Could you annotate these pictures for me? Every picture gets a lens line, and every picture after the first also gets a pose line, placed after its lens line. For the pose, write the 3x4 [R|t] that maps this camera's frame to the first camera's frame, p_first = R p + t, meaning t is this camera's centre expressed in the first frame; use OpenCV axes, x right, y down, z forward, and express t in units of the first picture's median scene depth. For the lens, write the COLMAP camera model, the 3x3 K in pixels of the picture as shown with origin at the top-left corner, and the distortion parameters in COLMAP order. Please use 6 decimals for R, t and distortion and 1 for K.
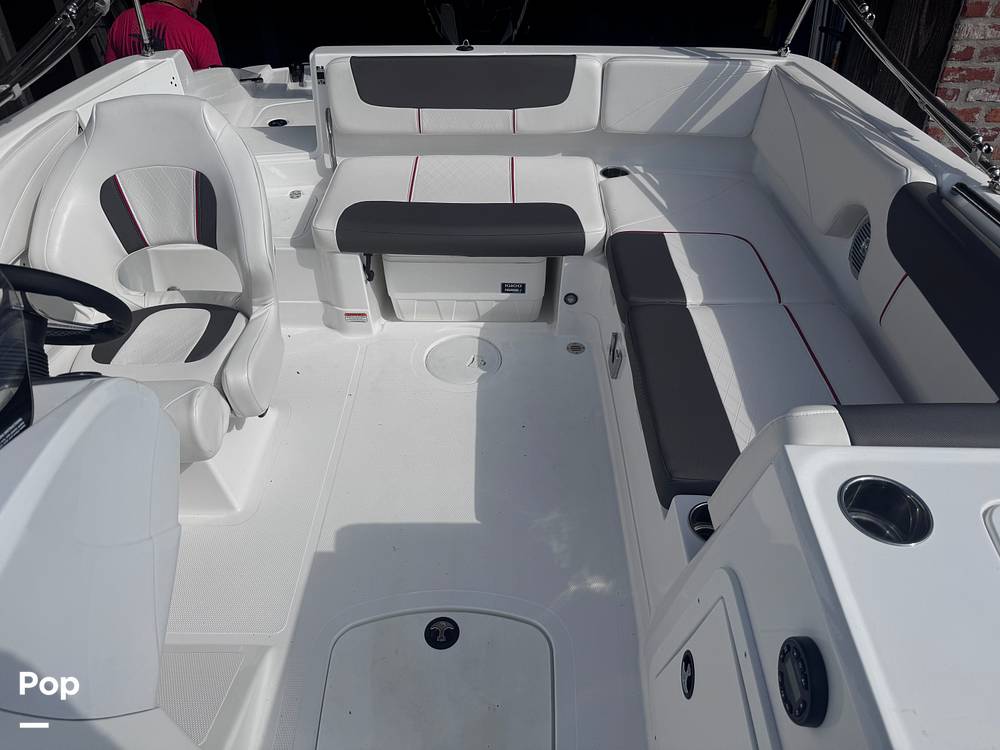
lens RADIAL K [[689.1, 0, 499.1], [0, 689.1, 351.0], [0, 0, 1]] dist [0.056495, -0.061318]
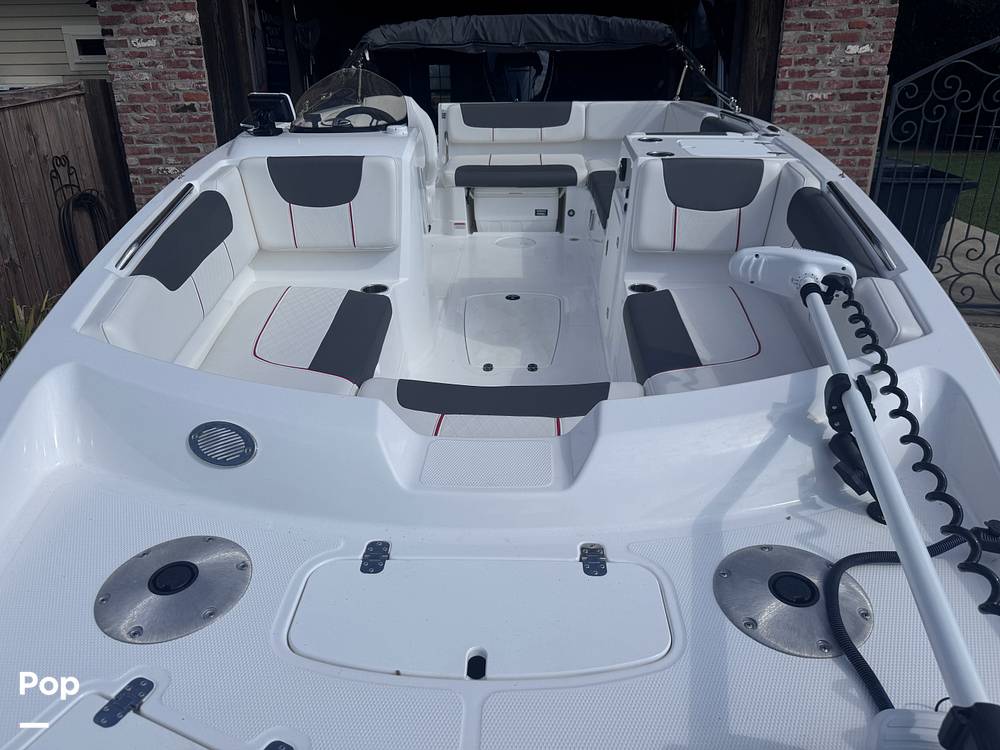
lens RADIAL K [[689.1, 0, 499.1], [0, 689.1, 351.0], [0, 0, 1]] dist [0.056495, -0.061318]
pose [[0.999558, 0.001306, -0.029706, -0.039624], [-0.008380, 0.970909, -0.239302, 0.750131], [0.028529, 0.239445, 0.970491, -0.776322]]
